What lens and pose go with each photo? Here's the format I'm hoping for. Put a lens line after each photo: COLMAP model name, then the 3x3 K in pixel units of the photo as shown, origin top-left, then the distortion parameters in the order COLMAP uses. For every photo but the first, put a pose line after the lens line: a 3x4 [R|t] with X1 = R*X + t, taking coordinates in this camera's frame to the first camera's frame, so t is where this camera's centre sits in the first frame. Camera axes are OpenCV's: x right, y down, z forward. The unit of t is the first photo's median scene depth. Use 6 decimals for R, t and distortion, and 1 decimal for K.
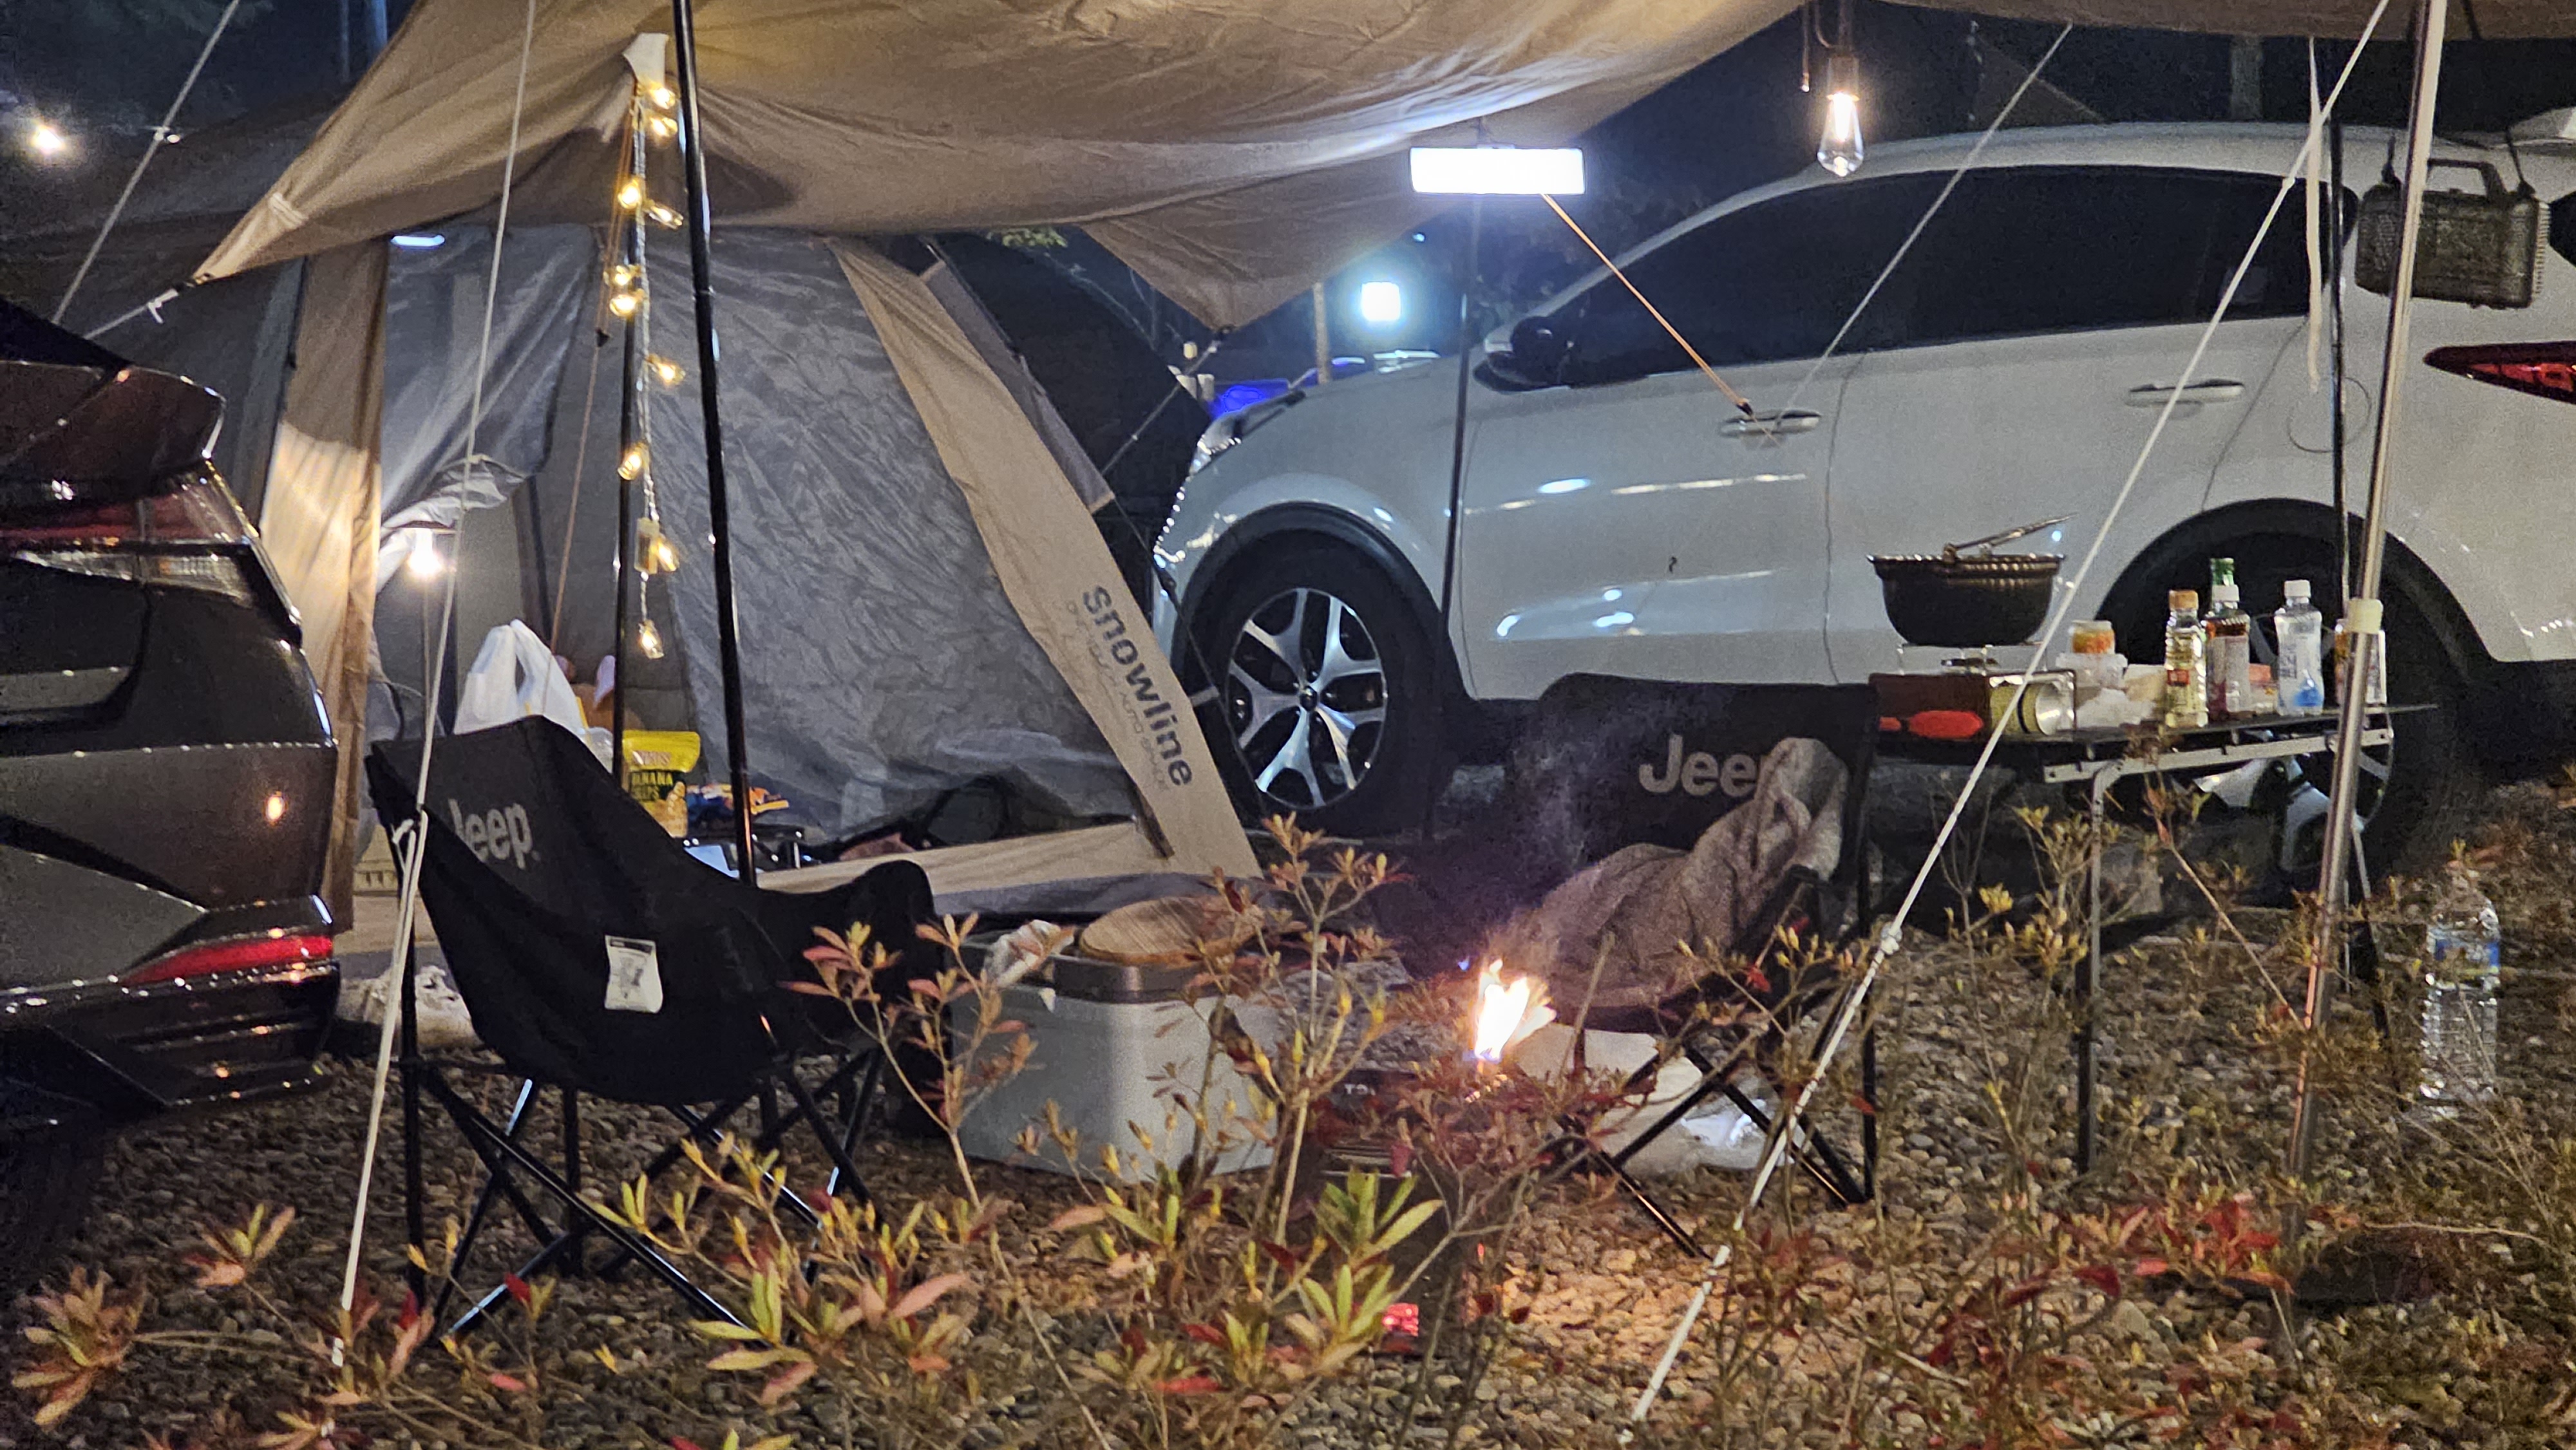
lens RADIAL K [[5091.7, 0, 1290.5], [0, 5091.7, 724.1], [0, 0, 1]] dist [-0.046649, 0.000000]
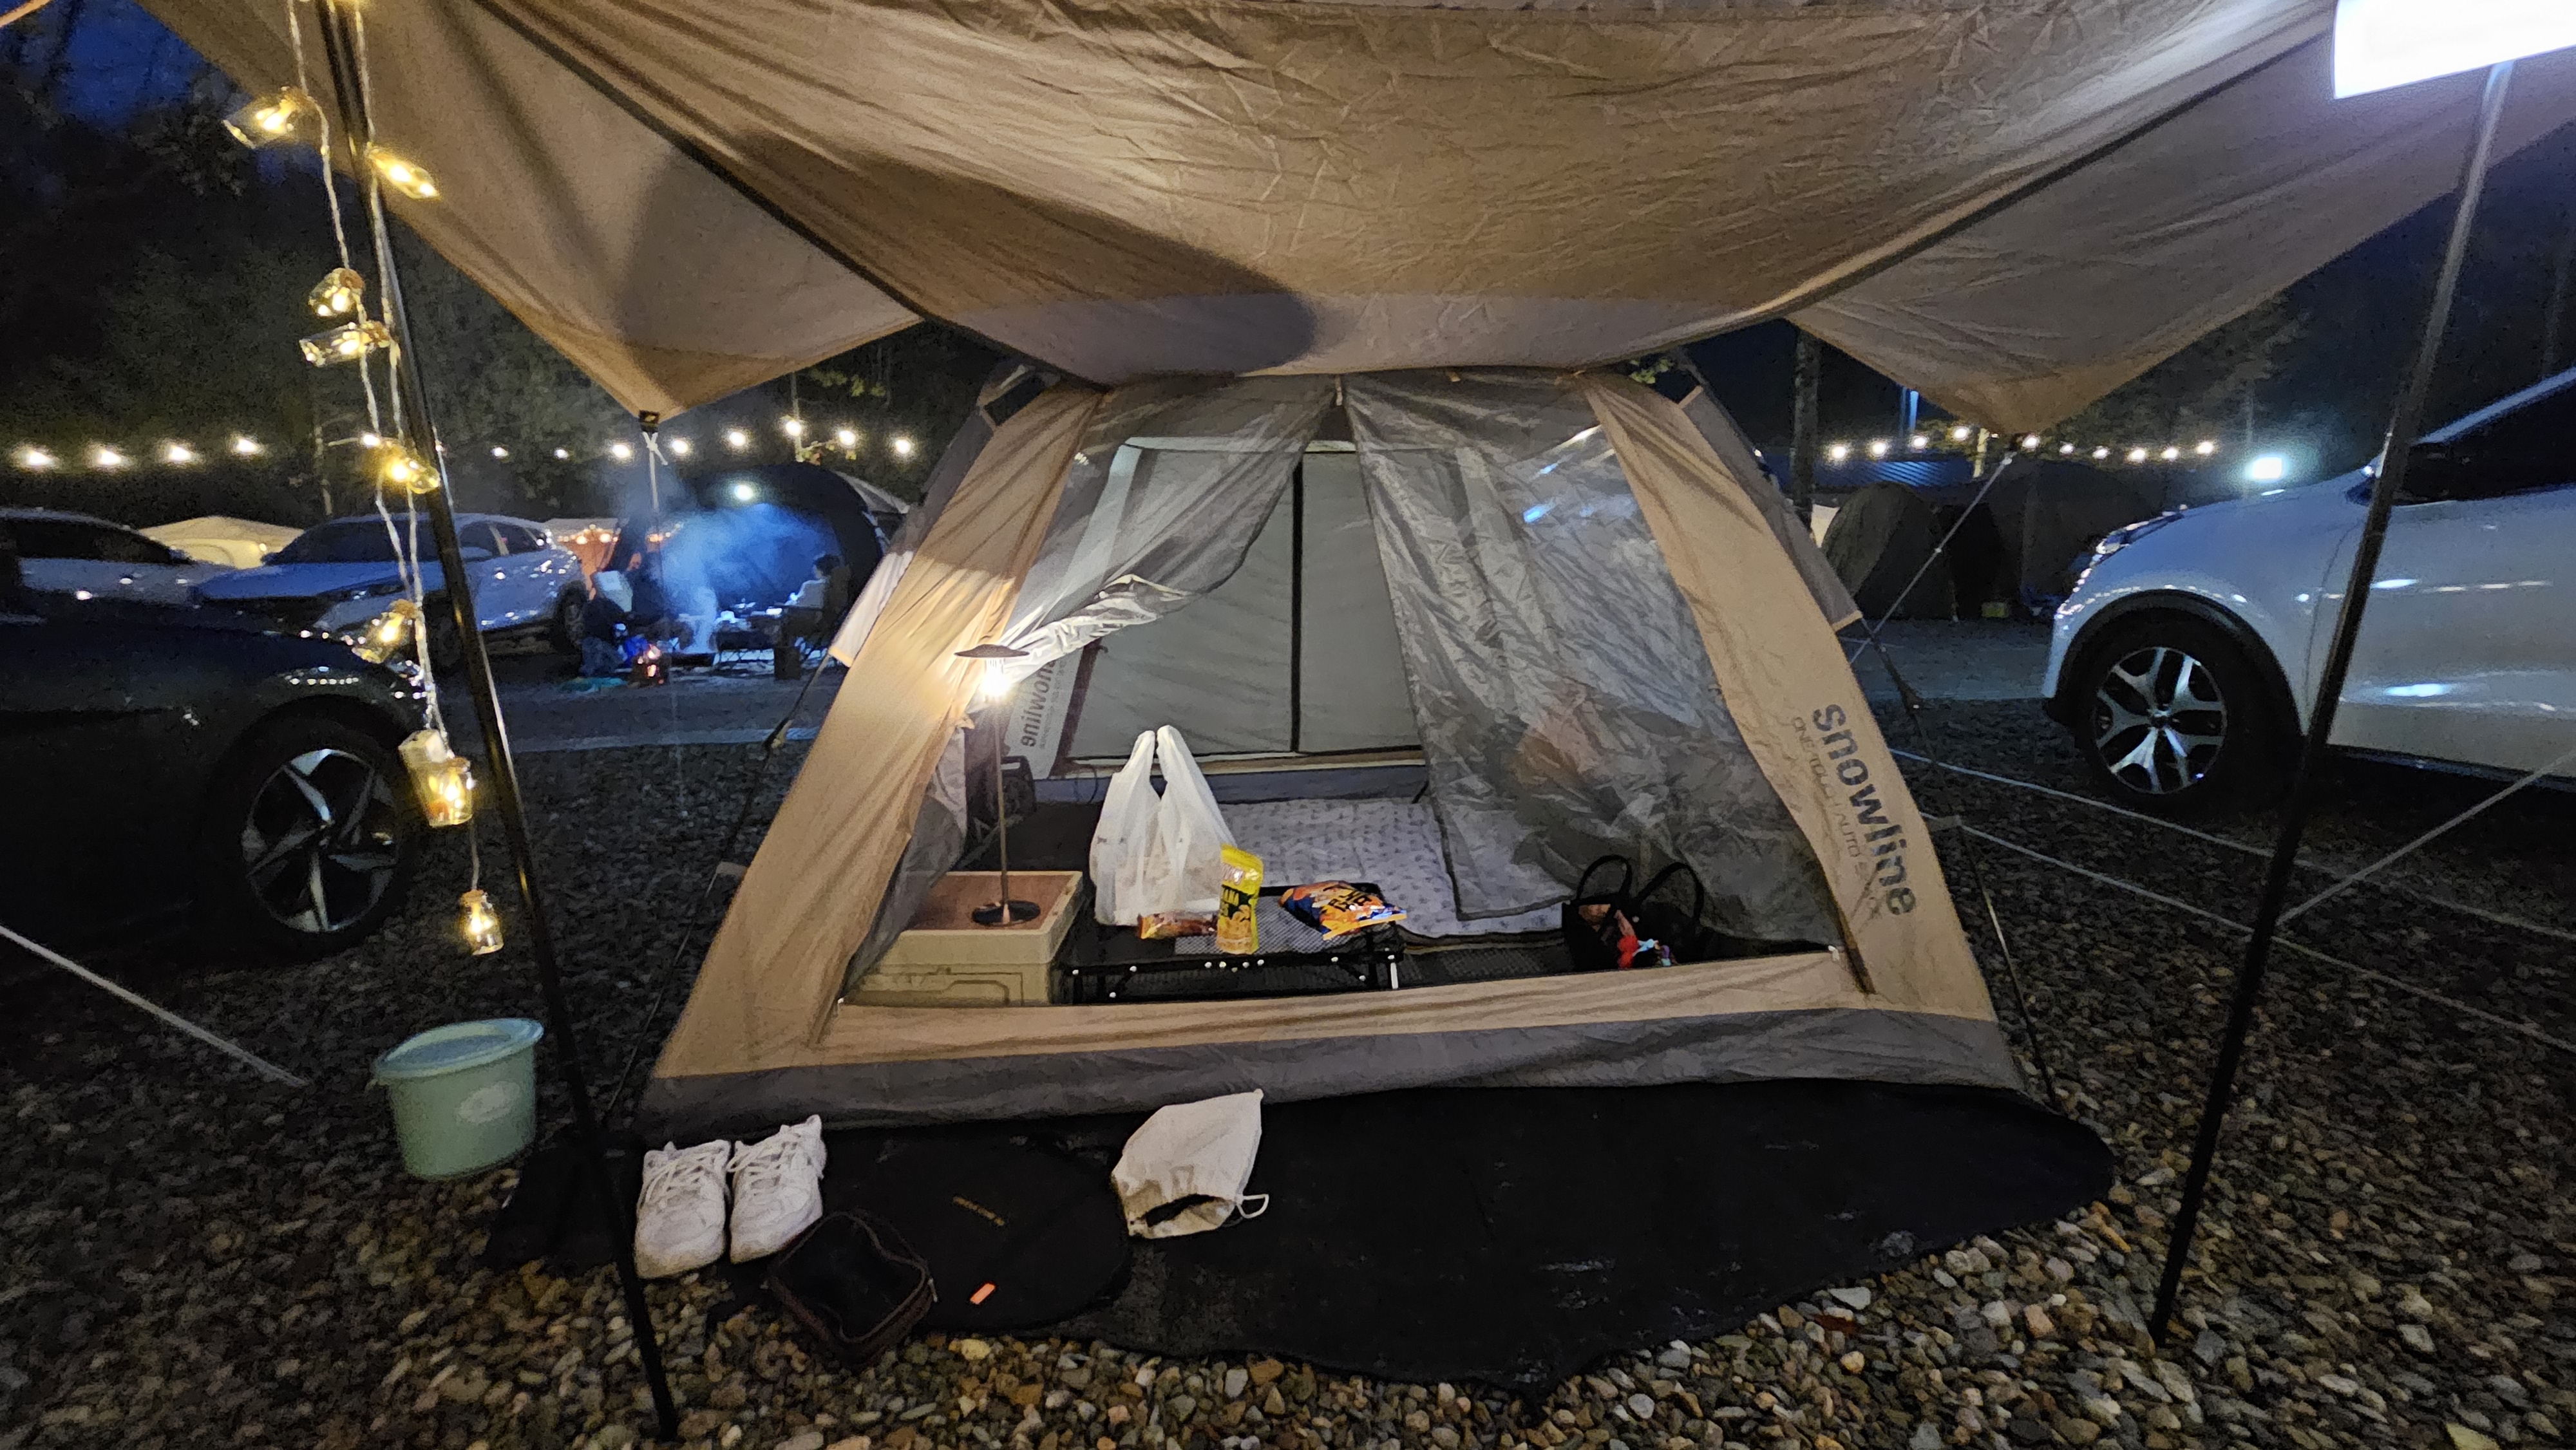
lens RADIAL K [[1077.9, 0, 1303.4], [0, 1077.9, 732.1], [0, 0, 1]] dist [-0.006812, 0.000803]
pose [[0.757952, 0.112193, -0.642590, 0.020901], [-0.030990, 0.990179, 0.136327, -0.047489], [0.651574, -0.083416, 0.753985, 0.766527]]
